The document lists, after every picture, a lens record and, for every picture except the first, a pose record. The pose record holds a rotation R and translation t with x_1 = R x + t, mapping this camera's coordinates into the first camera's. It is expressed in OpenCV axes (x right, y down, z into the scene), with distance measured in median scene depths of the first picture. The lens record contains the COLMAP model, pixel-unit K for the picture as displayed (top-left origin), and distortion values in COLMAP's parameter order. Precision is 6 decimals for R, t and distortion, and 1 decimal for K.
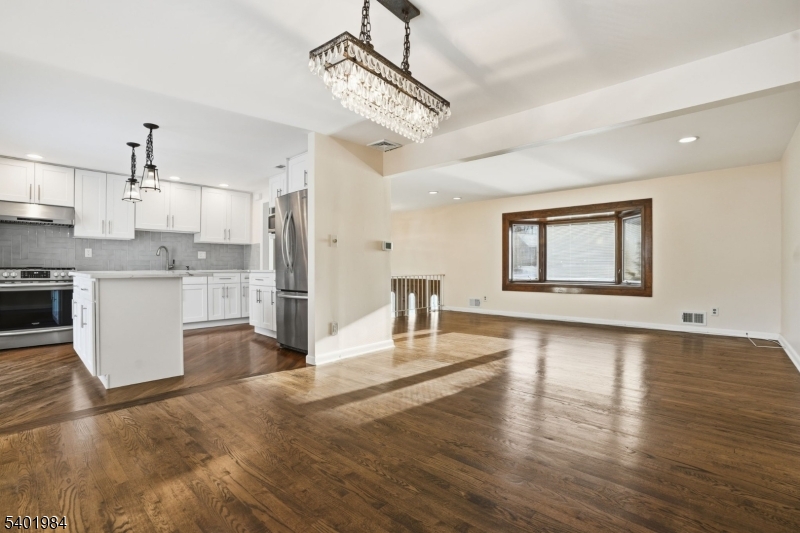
lens RADIAL K [[378.4, 0, 399.9], [0, 378.4, 270.7], [0, 0, 1]] dist [-0.066654, 0.029347]
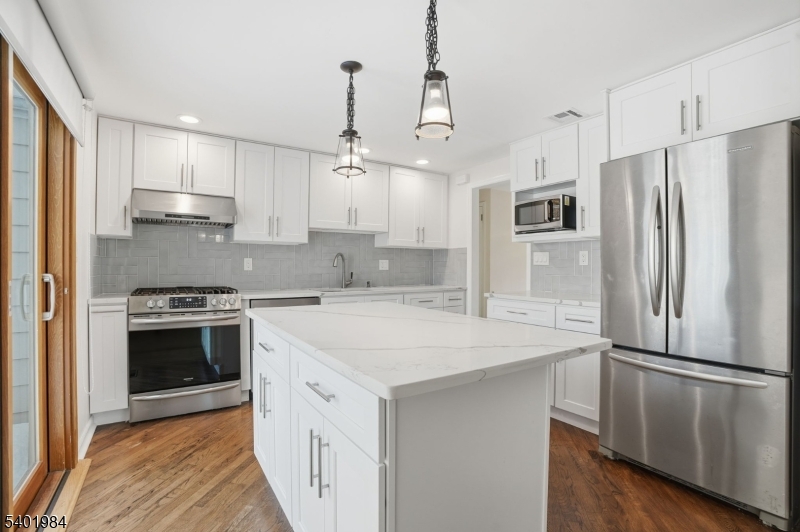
lens RADIAL K [[378.4, 0, 399.9], [0, 378.4, 270.2], [0, 0, 1]] dist [-0.066654, 0.029347]
pose [[0.972169, 0.005877, -0.234209, -0.445672], [-0.005639, 0.999983, 0.001683, -0.044379], [0.234215, -0.000315, 0.972185, 0.416286]]
